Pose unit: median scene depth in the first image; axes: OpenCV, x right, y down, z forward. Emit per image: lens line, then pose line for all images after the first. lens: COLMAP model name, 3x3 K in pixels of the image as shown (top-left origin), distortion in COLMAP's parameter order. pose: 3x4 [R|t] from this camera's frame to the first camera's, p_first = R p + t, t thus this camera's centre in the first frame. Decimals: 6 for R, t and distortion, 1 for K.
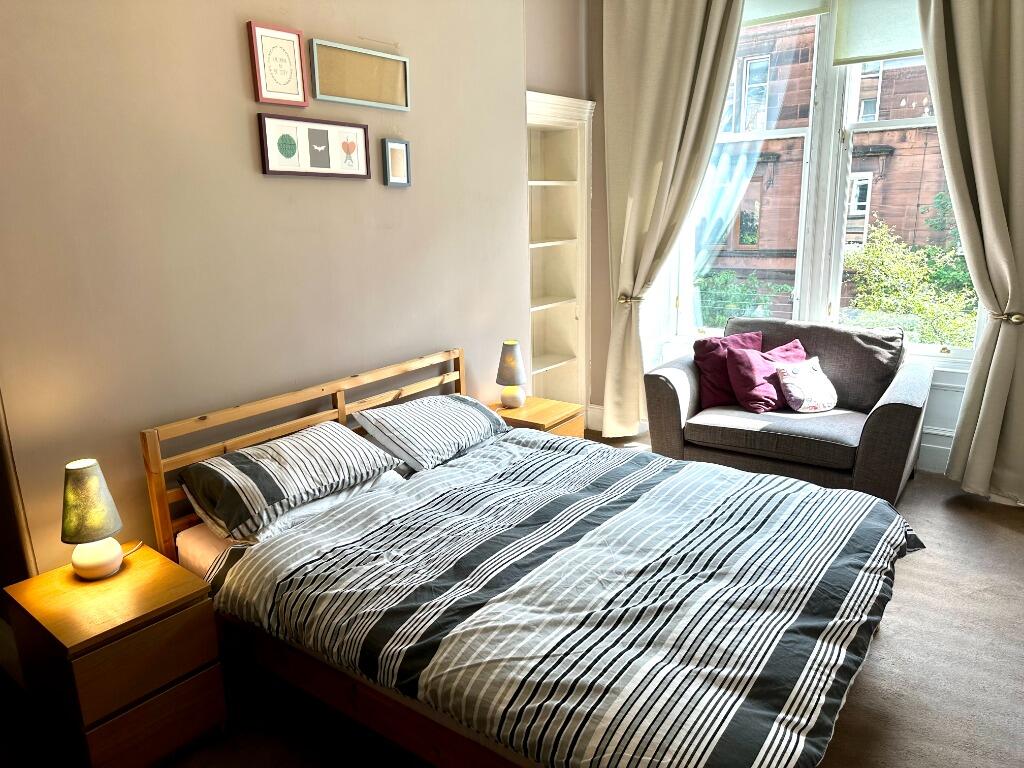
lens RADIAL K [[710.1, 0, 509.5], [0, 710.1, 384.0], [0, 0, 1]] dist [0.028439, -0.018932]
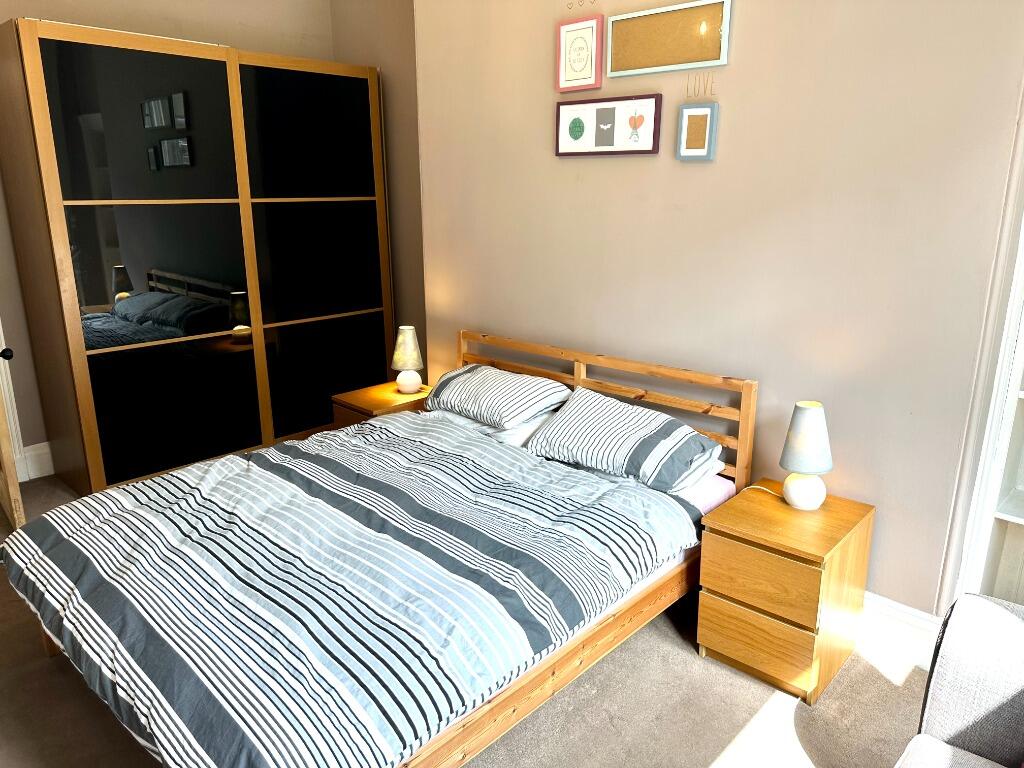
lens RADIAL K [[710.1, 0, 510.0], [0, 710.1, 383.8], [0, 0, 1]] dist [0.028439, -0.018932]
pose [[-0.105619, 0.292279, -0.950483, 0.854641], [-0.236391, 0.921049, 0.309496, -0.285637], [0.965901, 0.257374, -0.028188, 1.028599]]
